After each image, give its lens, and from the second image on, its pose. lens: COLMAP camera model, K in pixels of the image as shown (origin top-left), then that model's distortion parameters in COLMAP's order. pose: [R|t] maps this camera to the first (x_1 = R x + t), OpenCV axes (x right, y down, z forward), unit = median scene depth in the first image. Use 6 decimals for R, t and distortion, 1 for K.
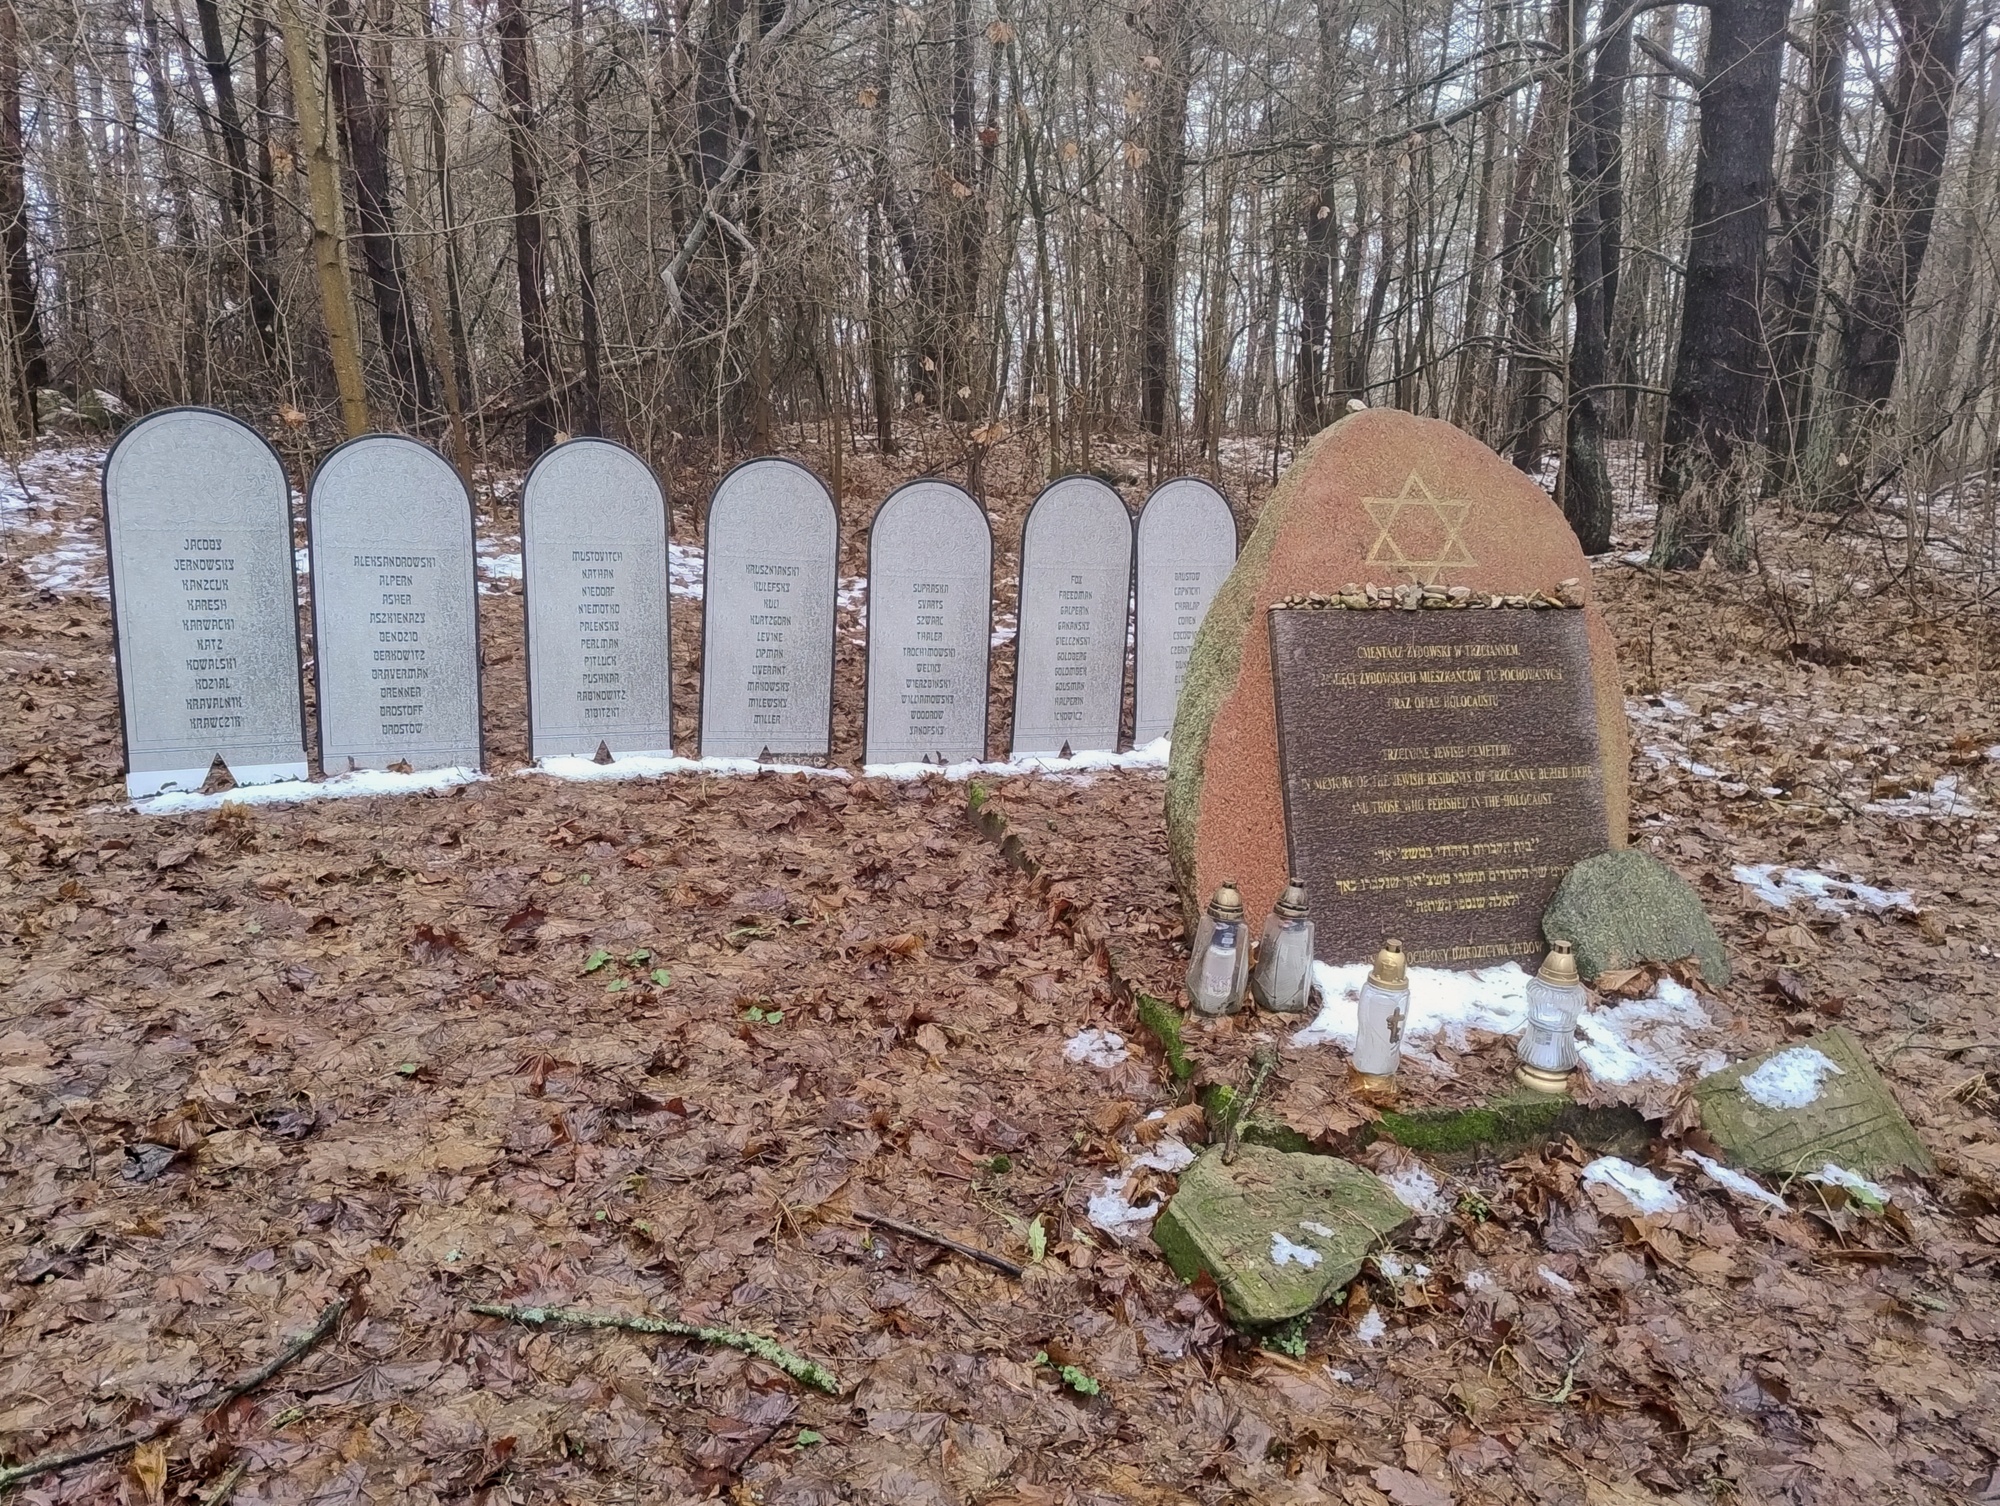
lens RADIAL K [[1394.8, 0, 995.5], [0, 1394.8, 750.8], [0, 0, 1]] dist [0.002195, 0.002312]
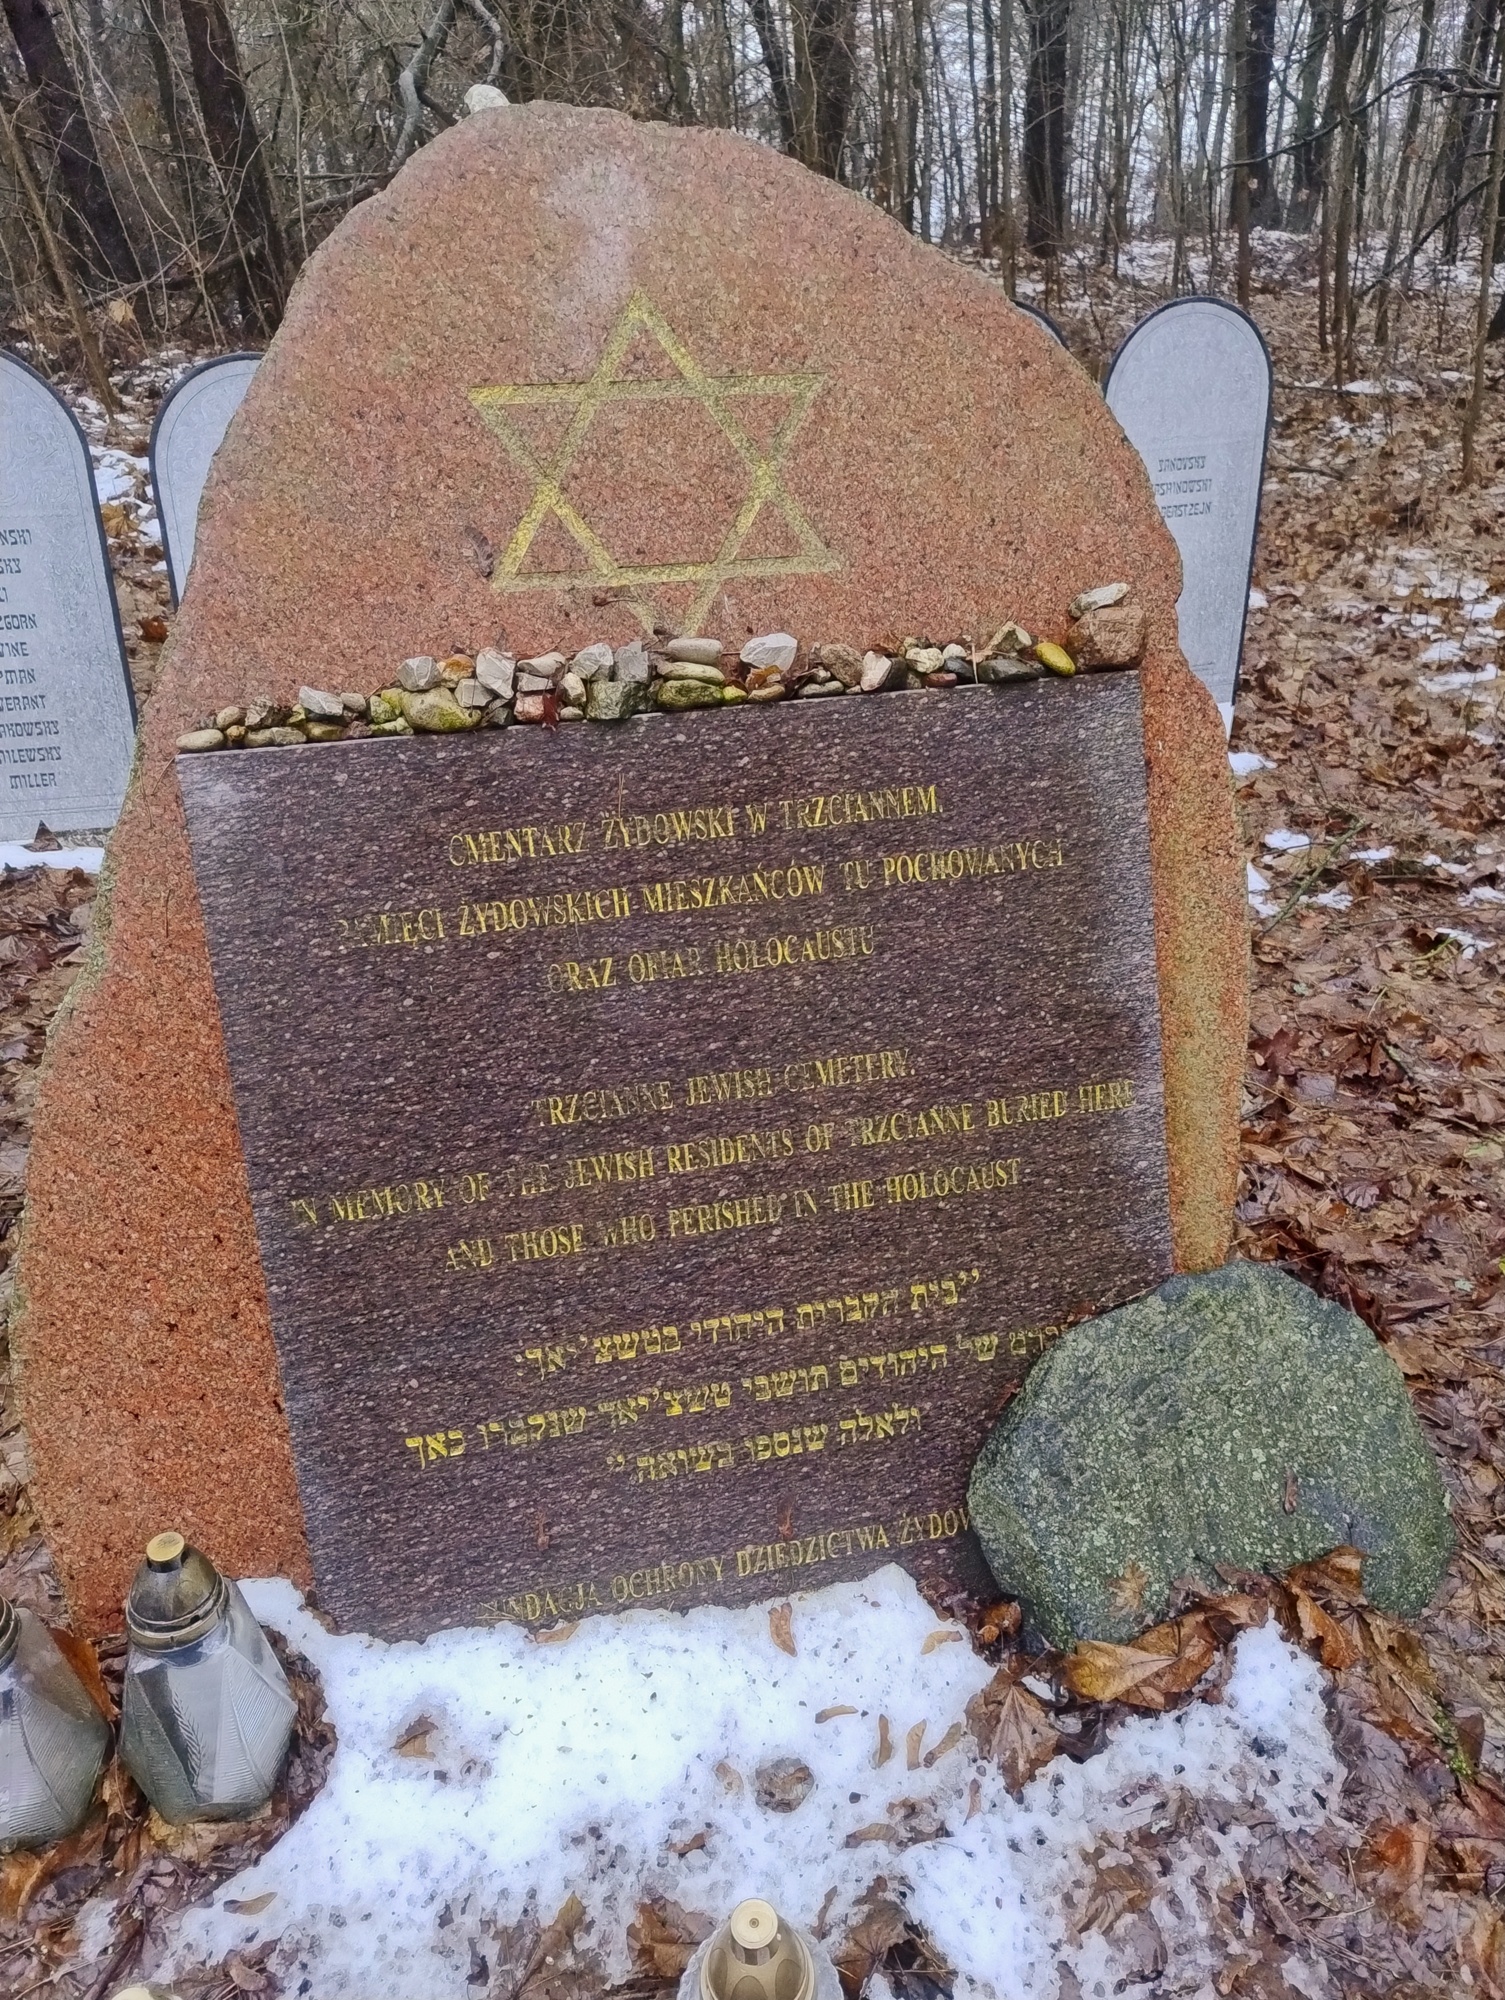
lens RADIAL K [[1394.8, 0, 757.8], [0, 1394.8, 1004.7], [0, 0, 1]] dist [0.002195, 0.002312]
pose [[0.994331, -0.016025, -0.105110, 0.375130], [0.043080, 0.964516, 0.260487, -0.122669], [0.097206, -0.263538, 0.959739, 0.634172]]
